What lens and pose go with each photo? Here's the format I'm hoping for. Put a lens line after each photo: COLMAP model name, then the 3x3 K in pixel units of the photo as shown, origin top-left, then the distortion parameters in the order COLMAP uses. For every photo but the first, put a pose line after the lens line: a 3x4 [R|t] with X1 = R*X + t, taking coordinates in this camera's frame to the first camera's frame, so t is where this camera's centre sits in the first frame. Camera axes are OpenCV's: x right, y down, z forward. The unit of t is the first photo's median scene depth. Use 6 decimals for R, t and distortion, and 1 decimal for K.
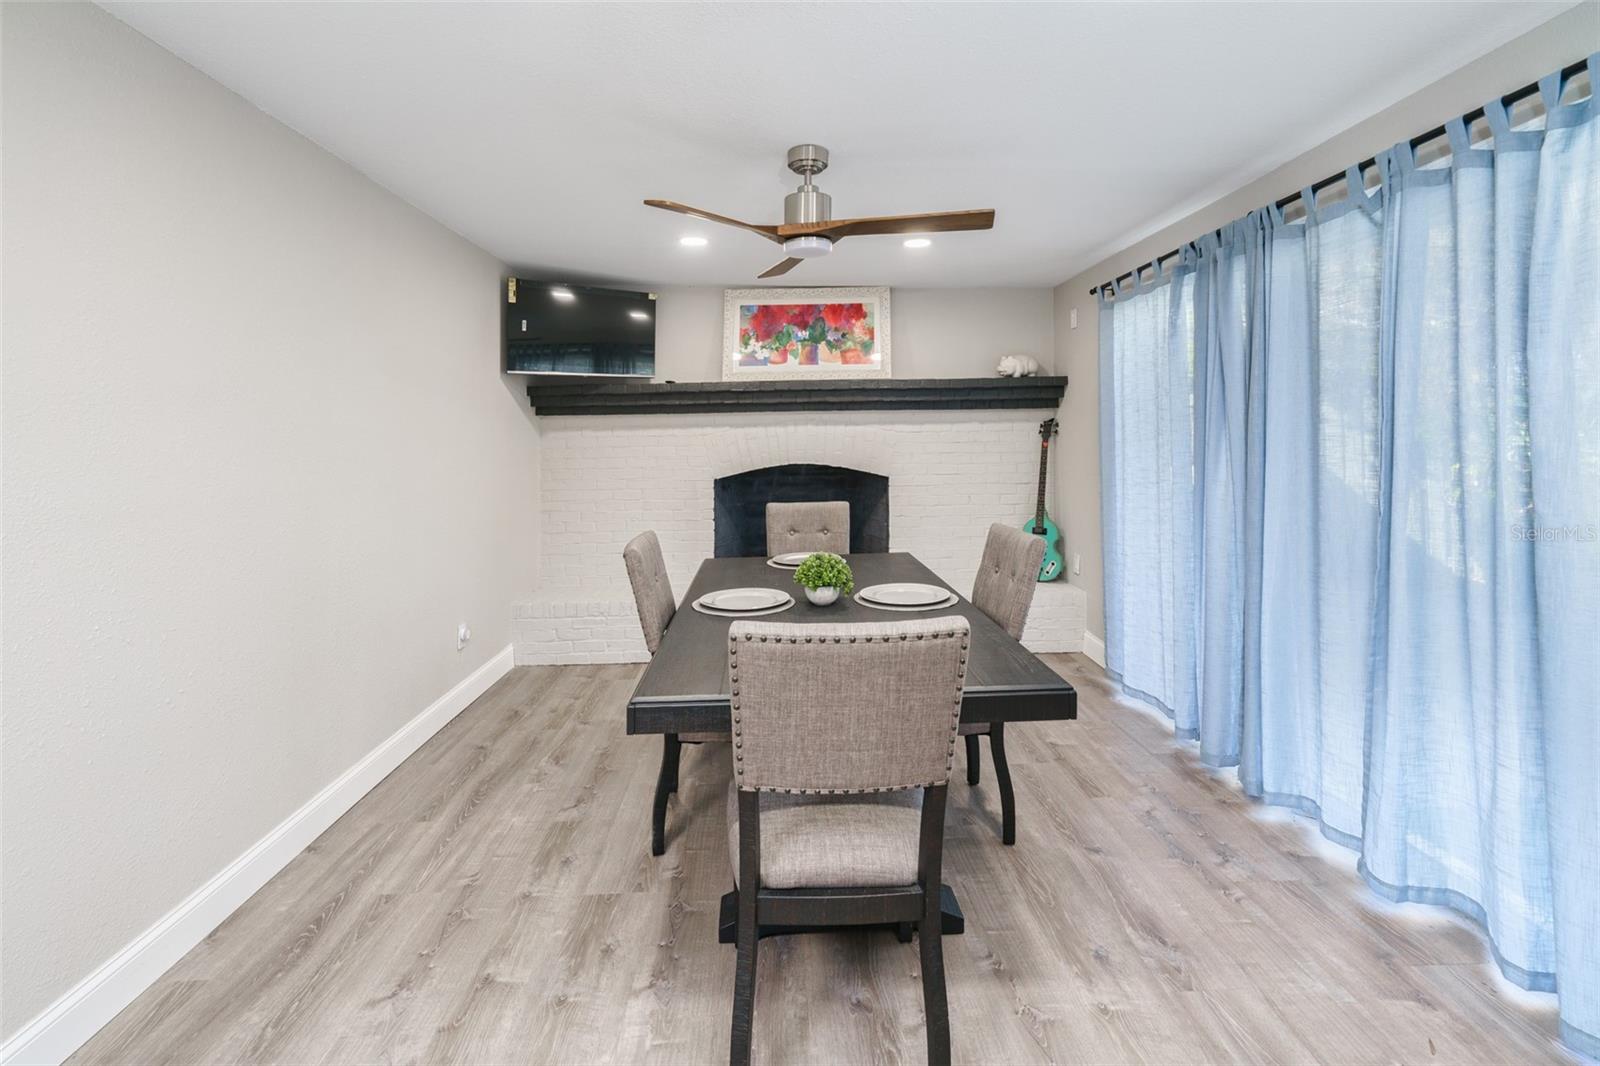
lens RADIAL K [[731.1, 0, 796.6], [0, 731.1, 422.5], [0, 0, 1]] dist [0.000908, 0.000472]
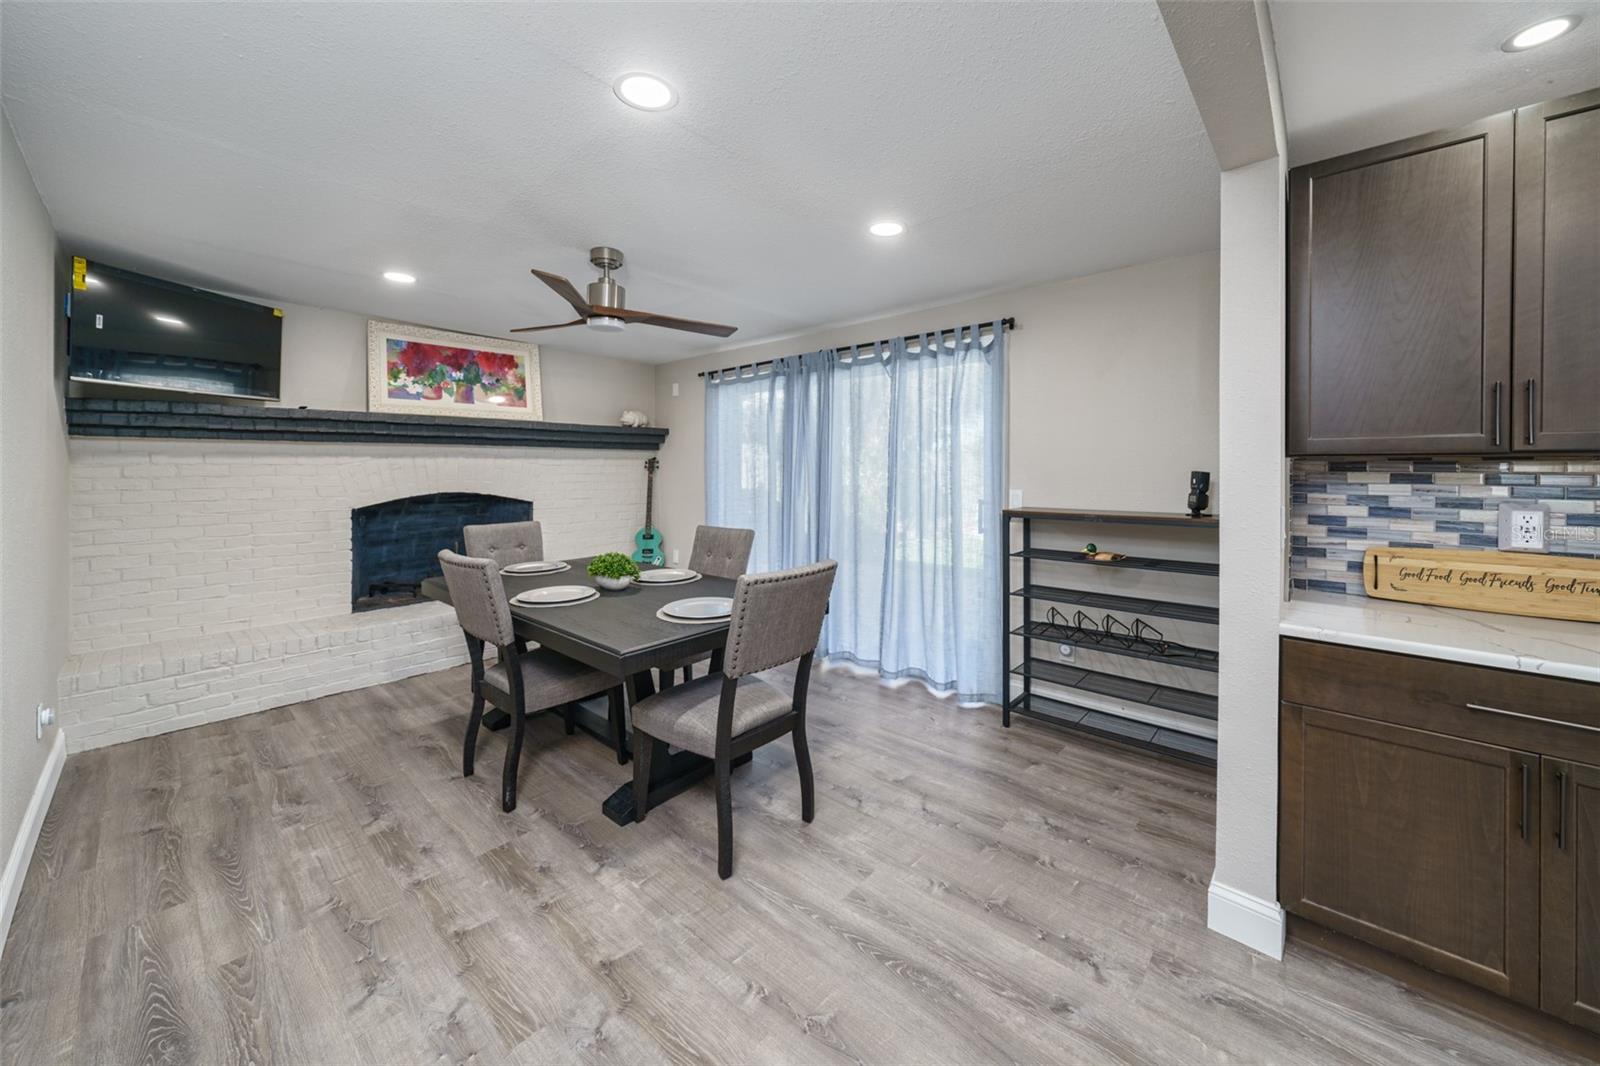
lens RADIAL K [[581.8, 0, 827.7], [0, 581.8, 475.7], [0, 0, 1]] dist [-0.001569, -0.000012]
pose [[0.670965, 0.004986, 0.741472, -0.331762], [-0.023207, 0.999629, 0.014278, 0.007390], [-0.741126, -0.026787, 0.670832, -0.009938]]
